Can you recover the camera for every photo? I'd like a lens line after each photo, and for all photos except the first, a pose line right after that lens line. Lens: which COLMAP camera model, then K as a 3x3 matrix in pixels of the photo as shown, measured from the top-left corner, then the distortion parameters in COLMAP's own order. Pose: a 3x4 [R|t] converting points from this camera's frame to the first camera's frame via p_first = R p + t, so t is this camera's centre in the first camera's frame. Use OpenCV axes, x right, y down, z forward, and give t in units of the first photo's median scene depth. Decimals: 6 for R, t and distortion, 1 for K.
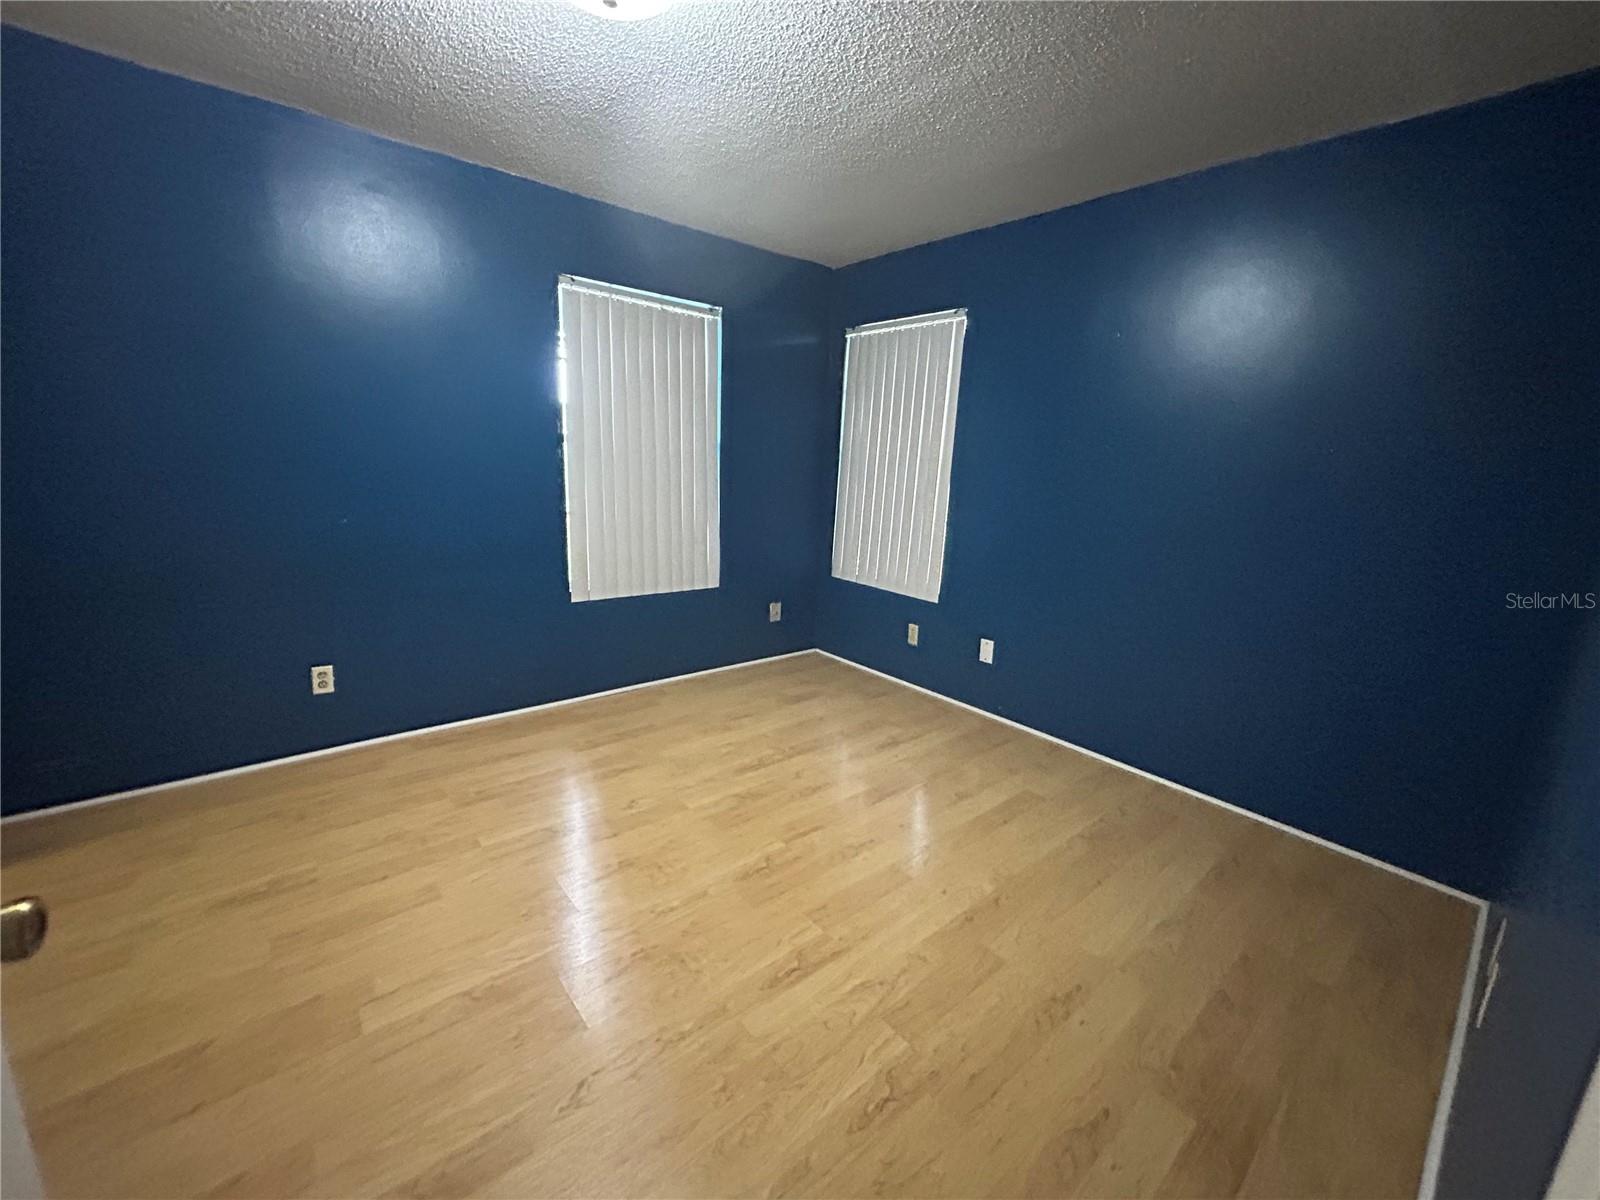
lens RADIAL K [[648.0, 0, 800.0], [0, 648.0, 600.0], [0, 0, 1]] dist [-0.000788, 0.001018]
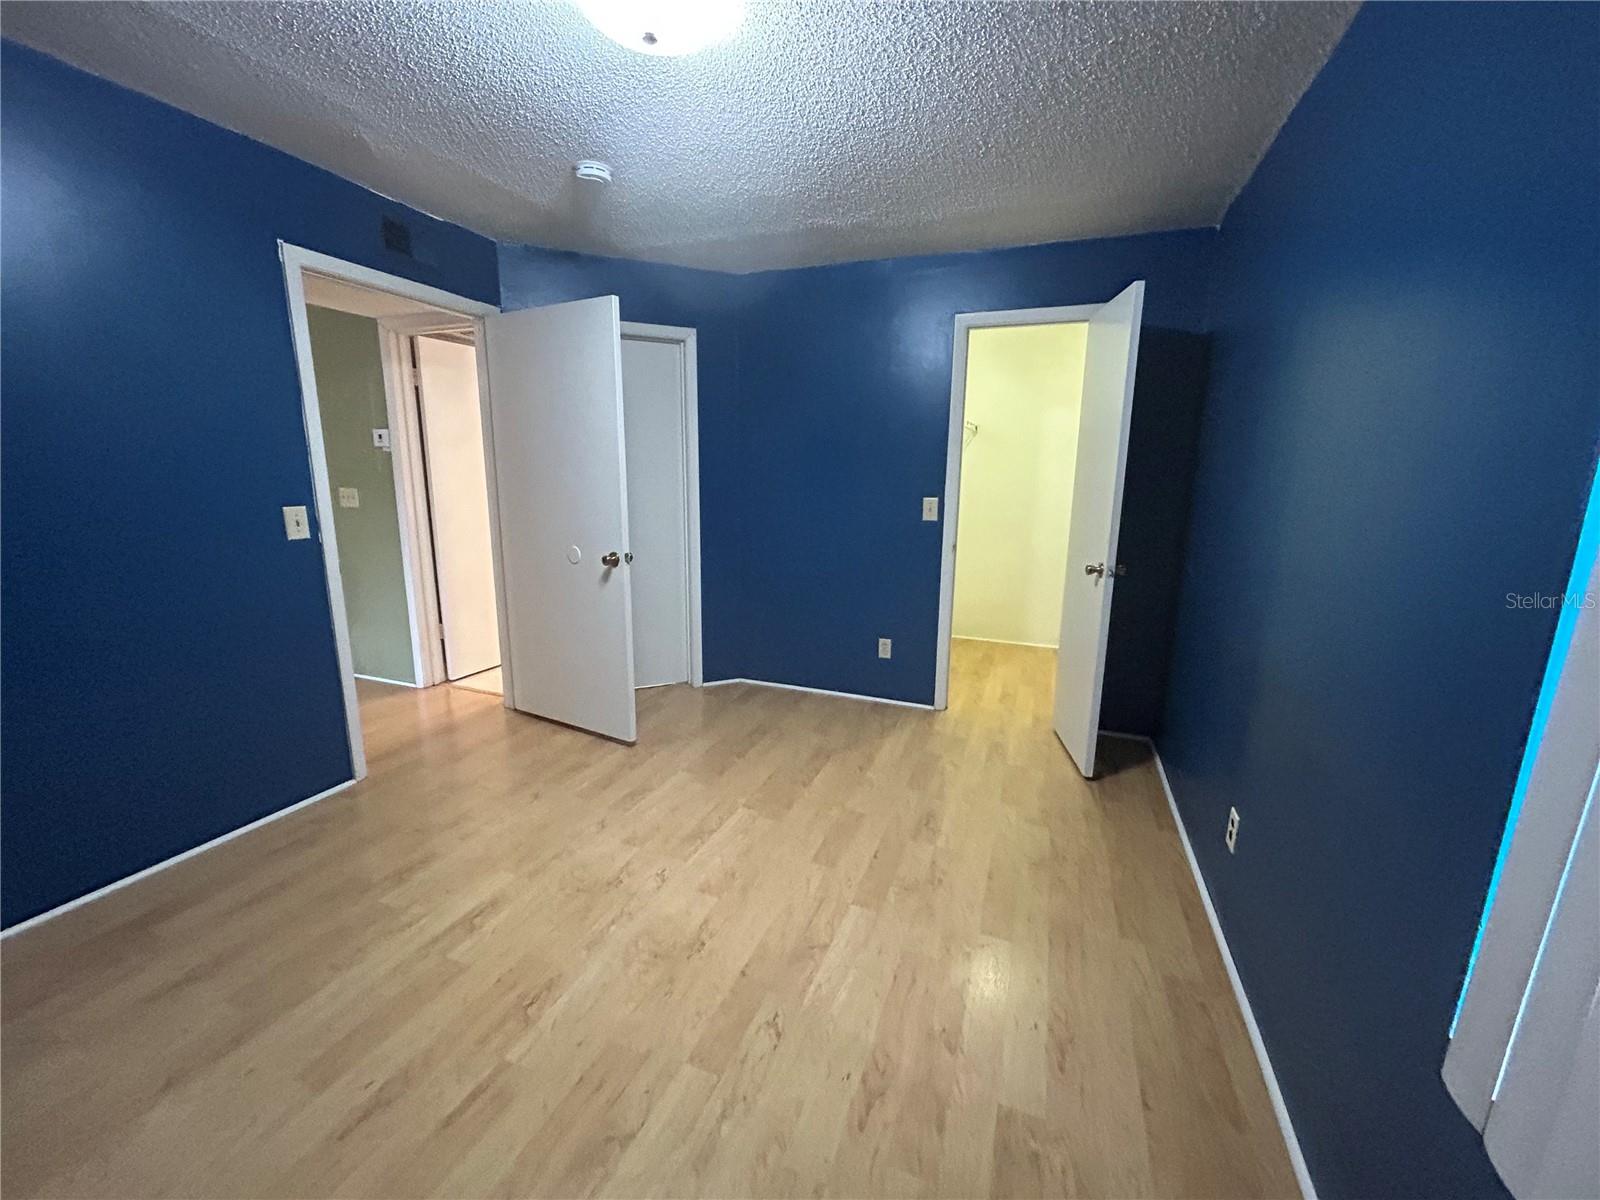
lens RADIAL K [[648.0, 0, 800.0], [0, 648.0, 600.0], [0, 0, 1]] dist [-0.000788, 0.001018]
pose [[-0.878438, 0.039030, -0.476260, 0.010680], [-0.152458, 0.921682, 0.356734, -0.373903], [0.452884, 0.385978, -0.803690, 1.625226]]
